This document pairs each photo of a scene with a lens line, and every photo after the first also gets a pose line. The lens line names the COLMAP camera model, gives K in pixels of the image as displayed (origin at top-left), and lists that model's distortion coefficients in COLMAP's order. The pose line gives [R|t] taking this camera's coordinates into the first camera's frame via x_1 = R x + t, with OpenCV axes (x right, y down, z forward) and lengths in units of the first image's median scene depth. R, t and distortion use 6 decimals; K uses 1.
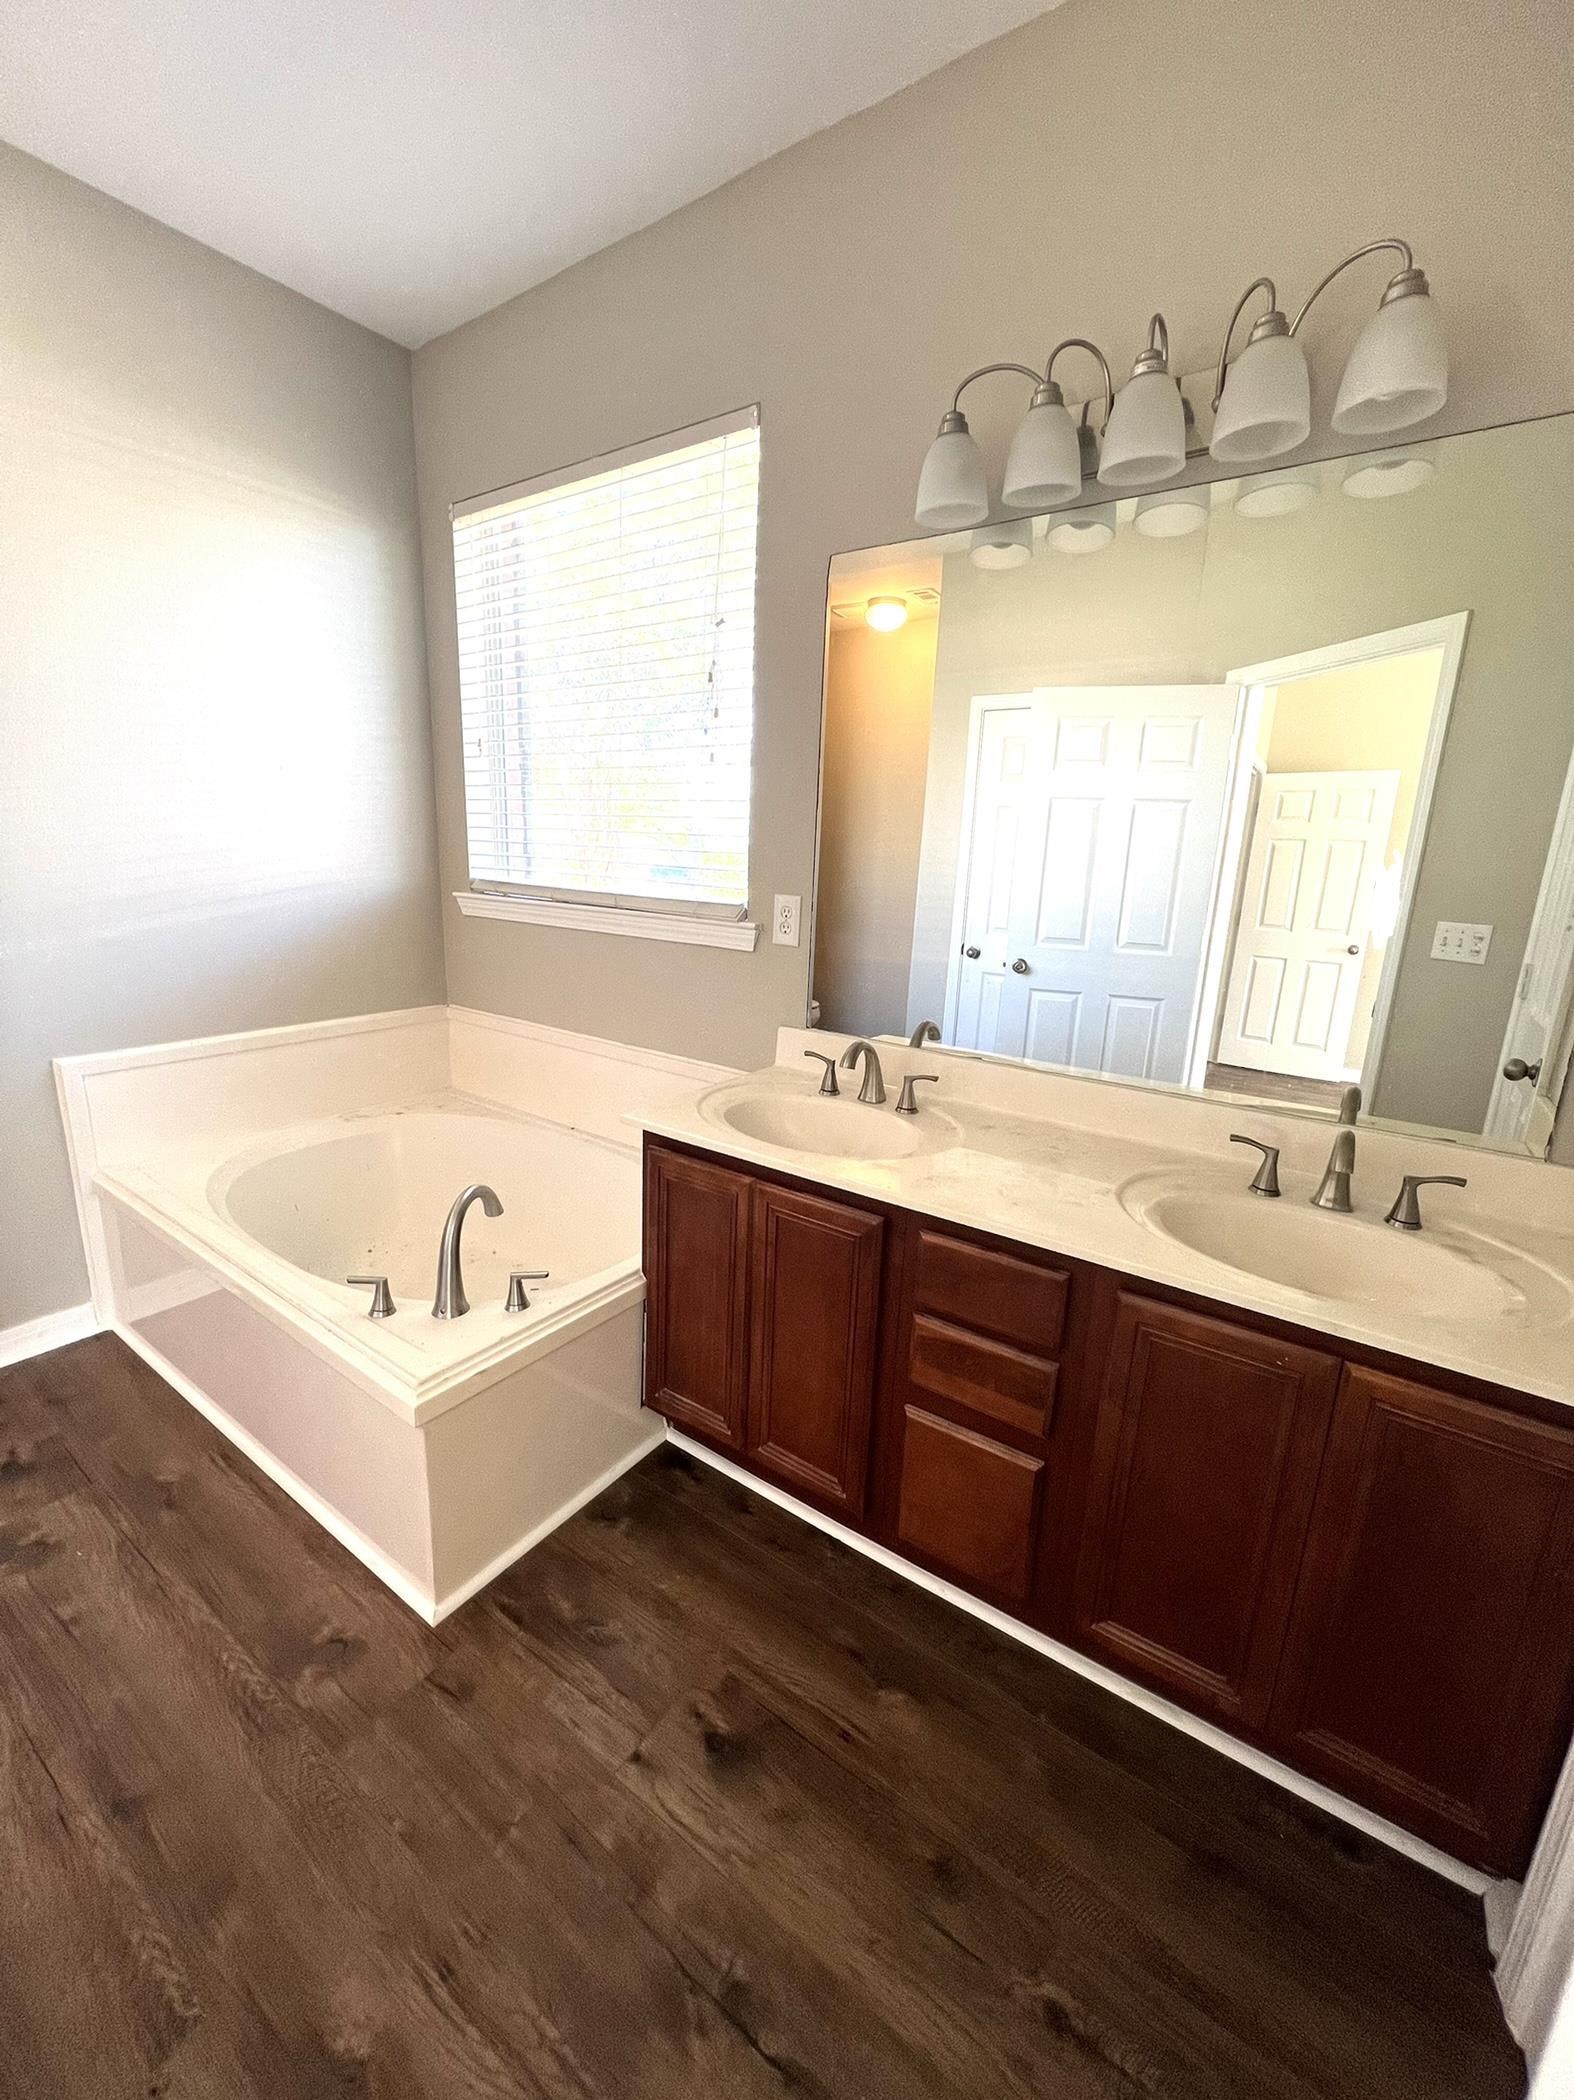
lens RADIAL K [[842.1, 0, 796.1], [0, 842.1, 1046.2], [0, 0, 1]] dist [-0.000190, 0.000612]
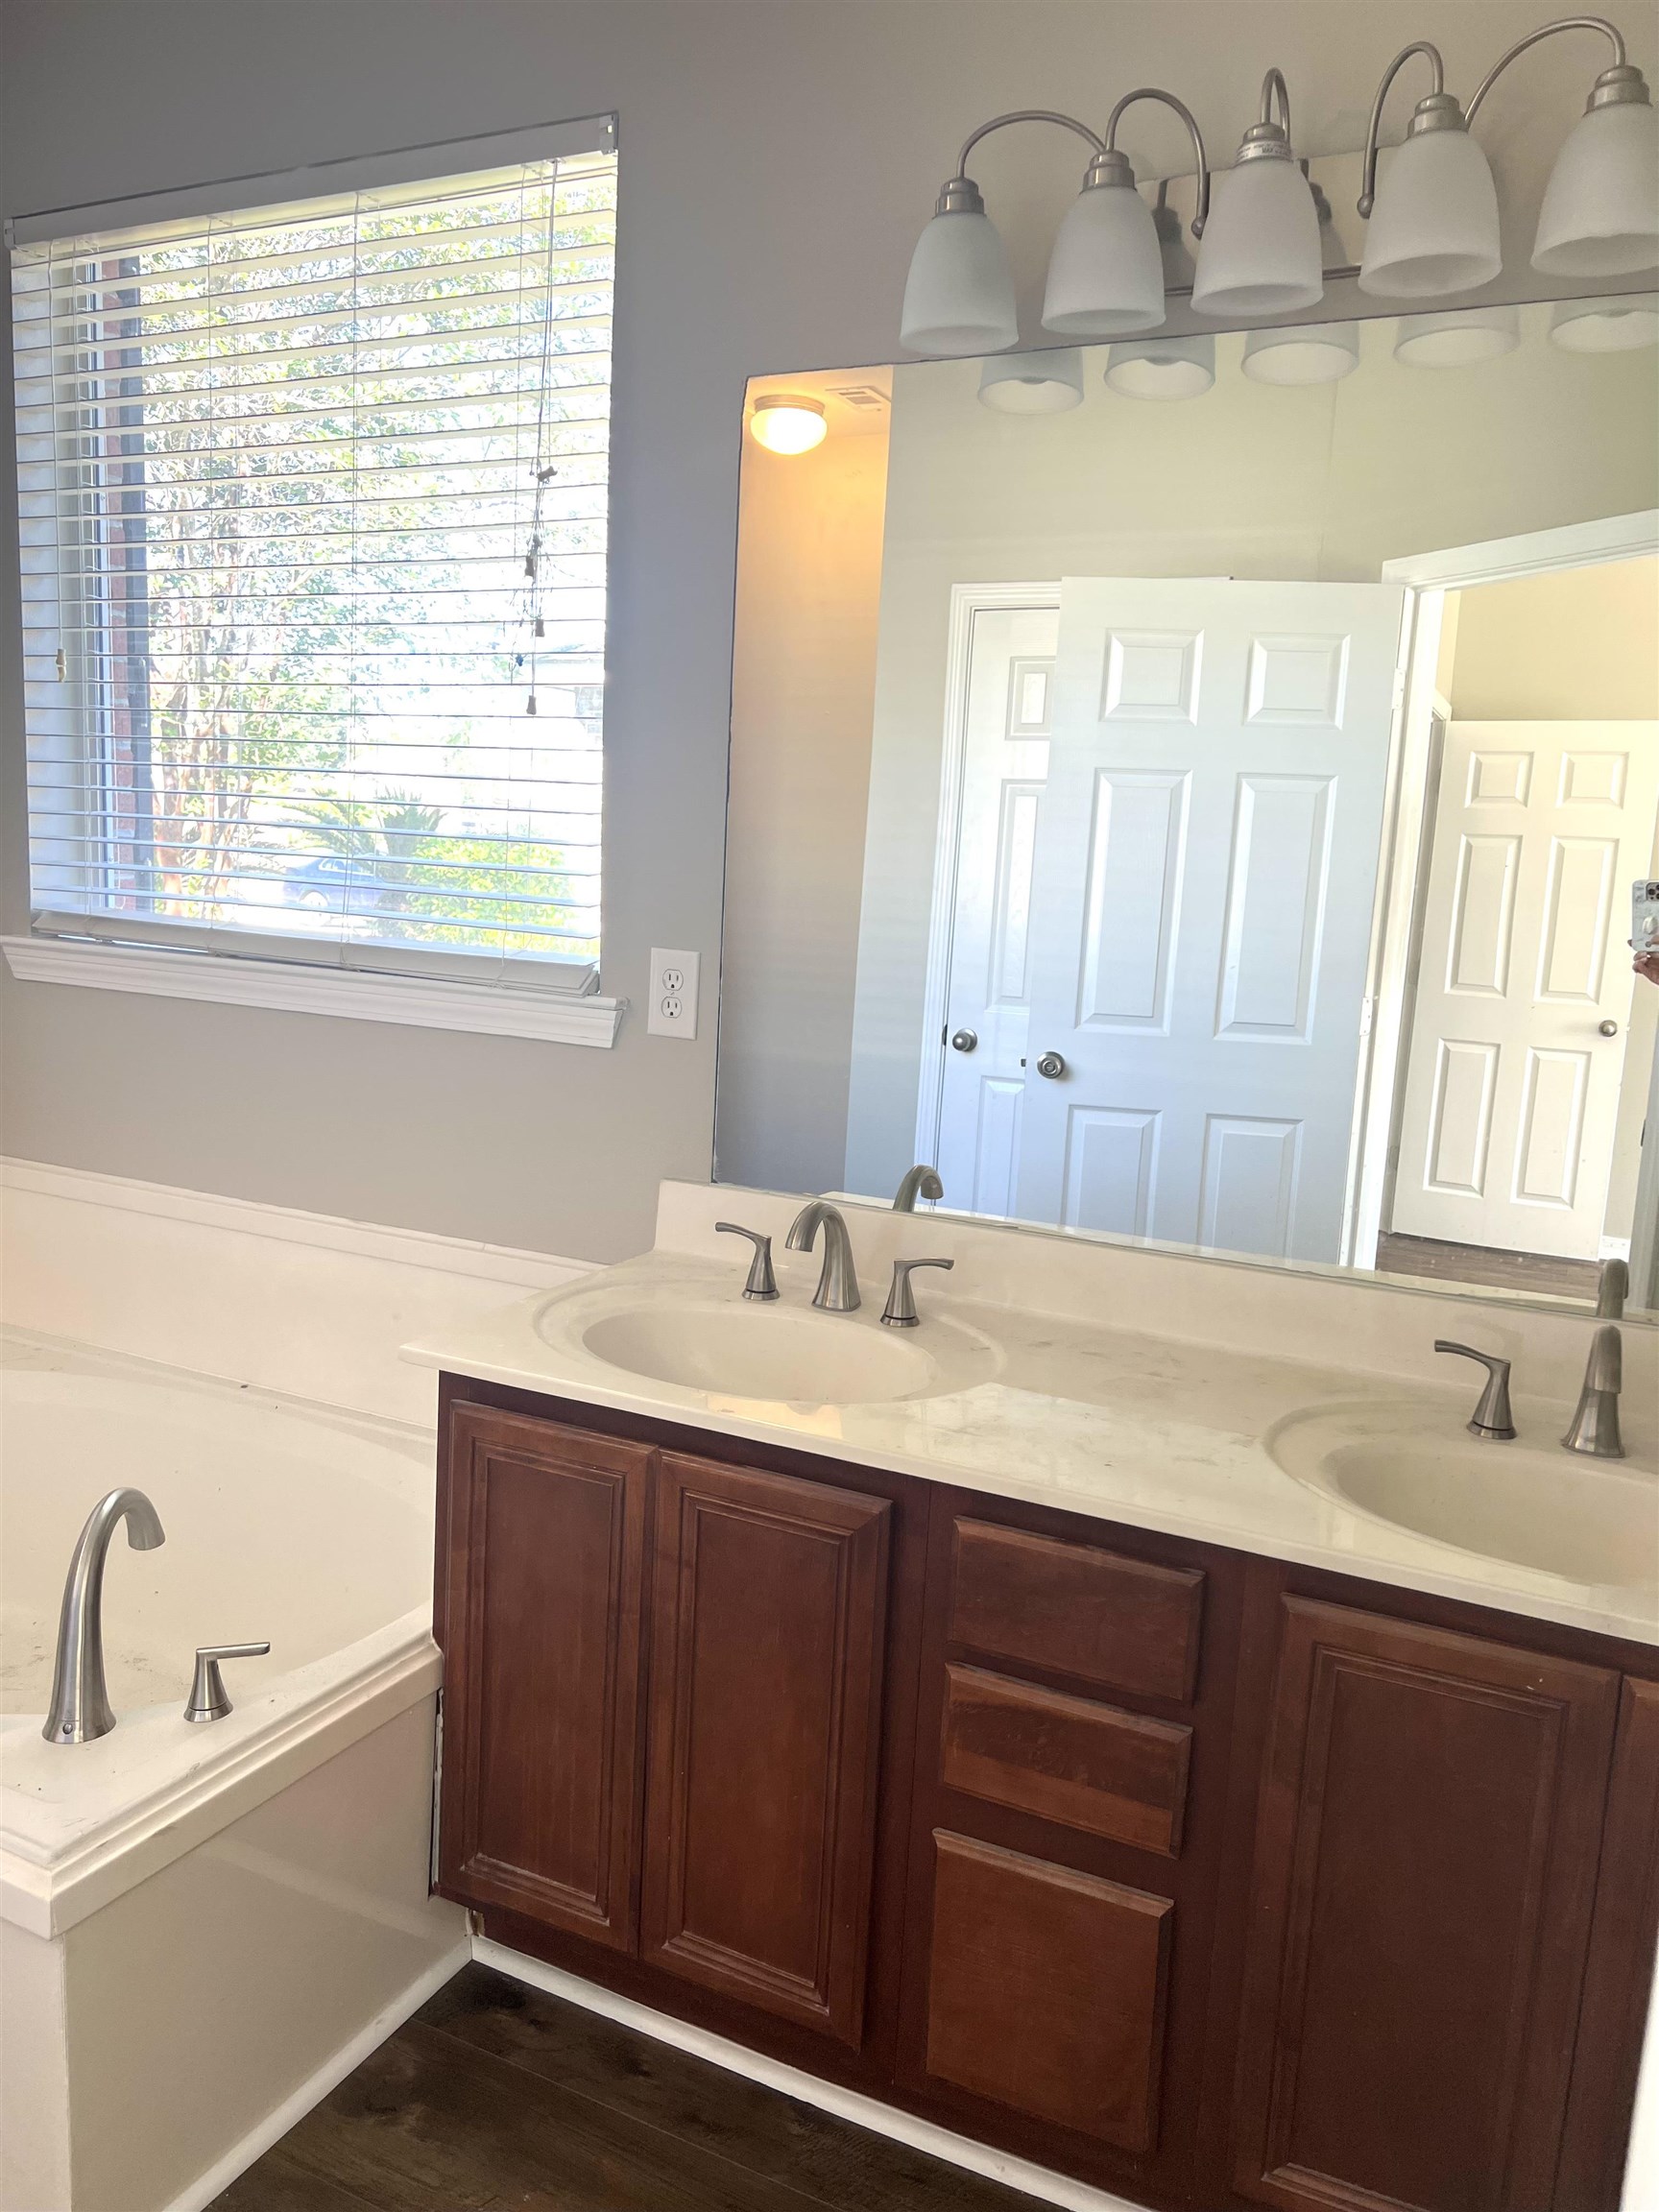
lens RADIAL K [[1665.1, 0, 836.8], [0, 1665.1, 1102.3], [0, 0, 1]] dist [0.054396, -0.058666]
pose [[0.988745, -0.013279, 0.149020, -0.092133], [0.023720, 0.997369, -0.068505, 0.003996], [-0.147718, 0.071269, 0.986458, -0.150150]]
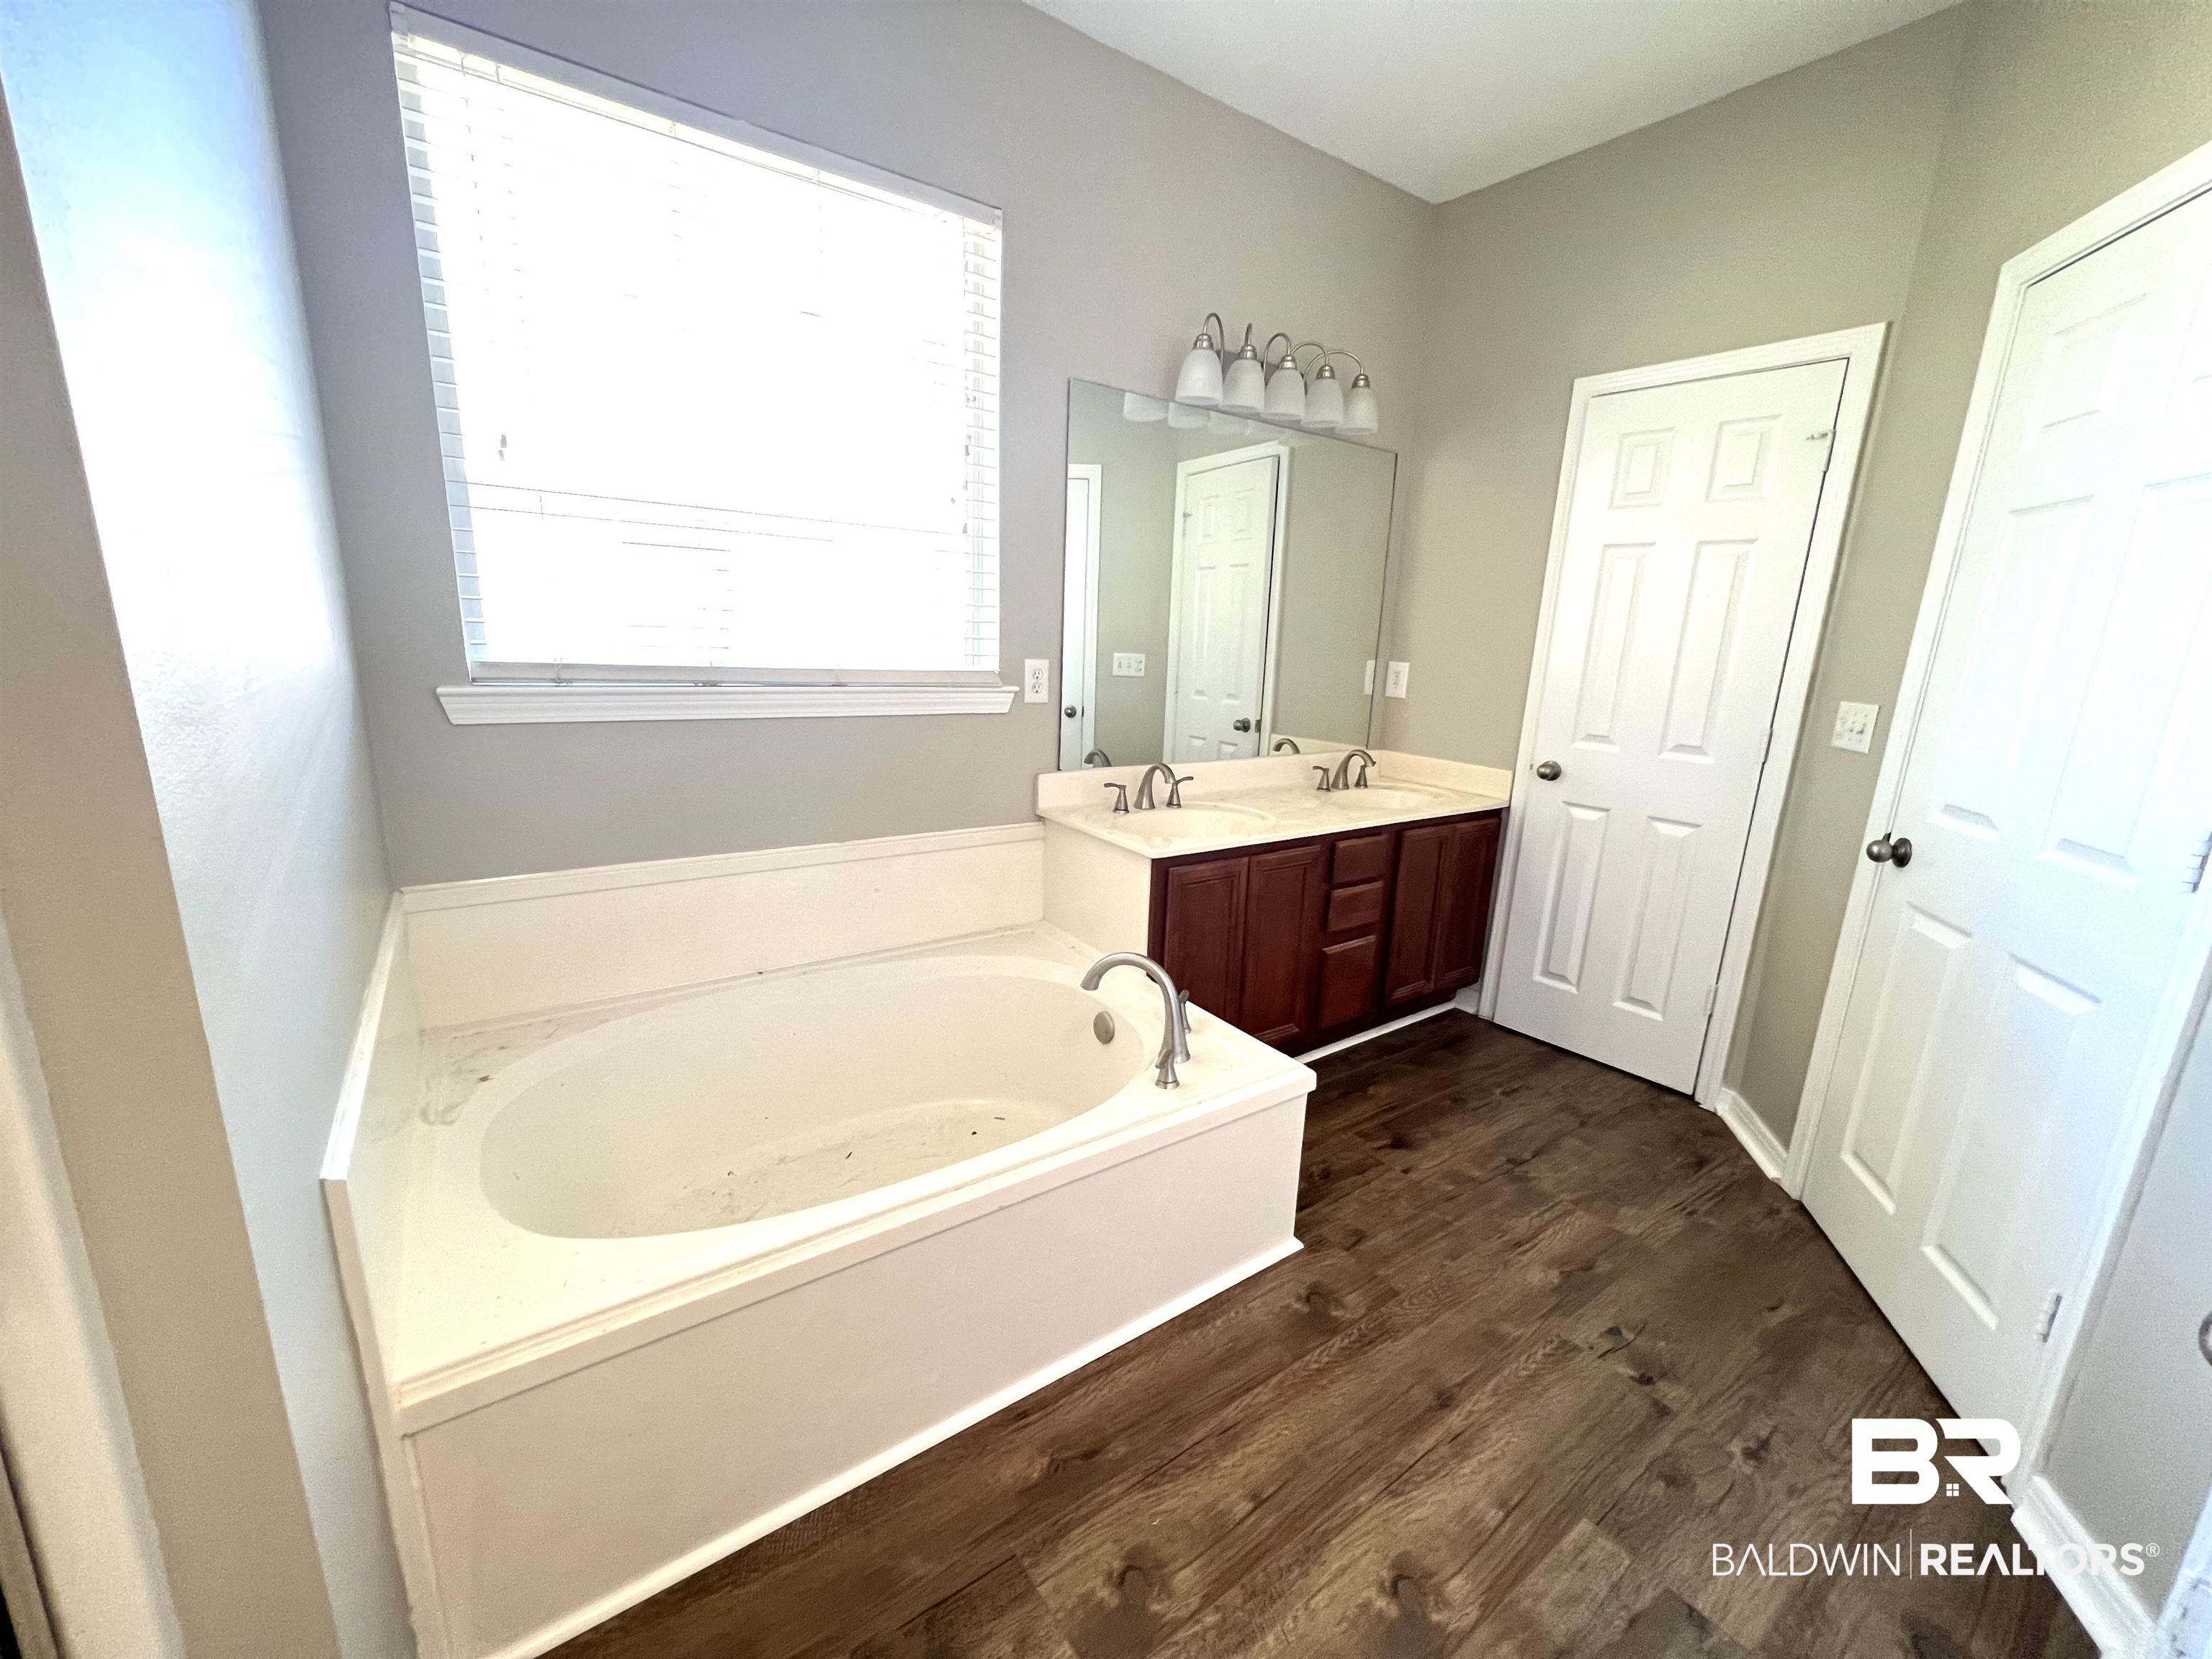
lens RADIAL K [[887.0, 0, 1092.8], [0, 887.0, 830.2], [0, 0, 1]] dist [-0.000190, 0.000612]
pose [[0.343956, -0.232455, 0.909758, -1.472256], [0.187330, 0.966383, 0.176099, -0.198235], [-0.920110, 0.109855, 0.375939, 0.654107]]
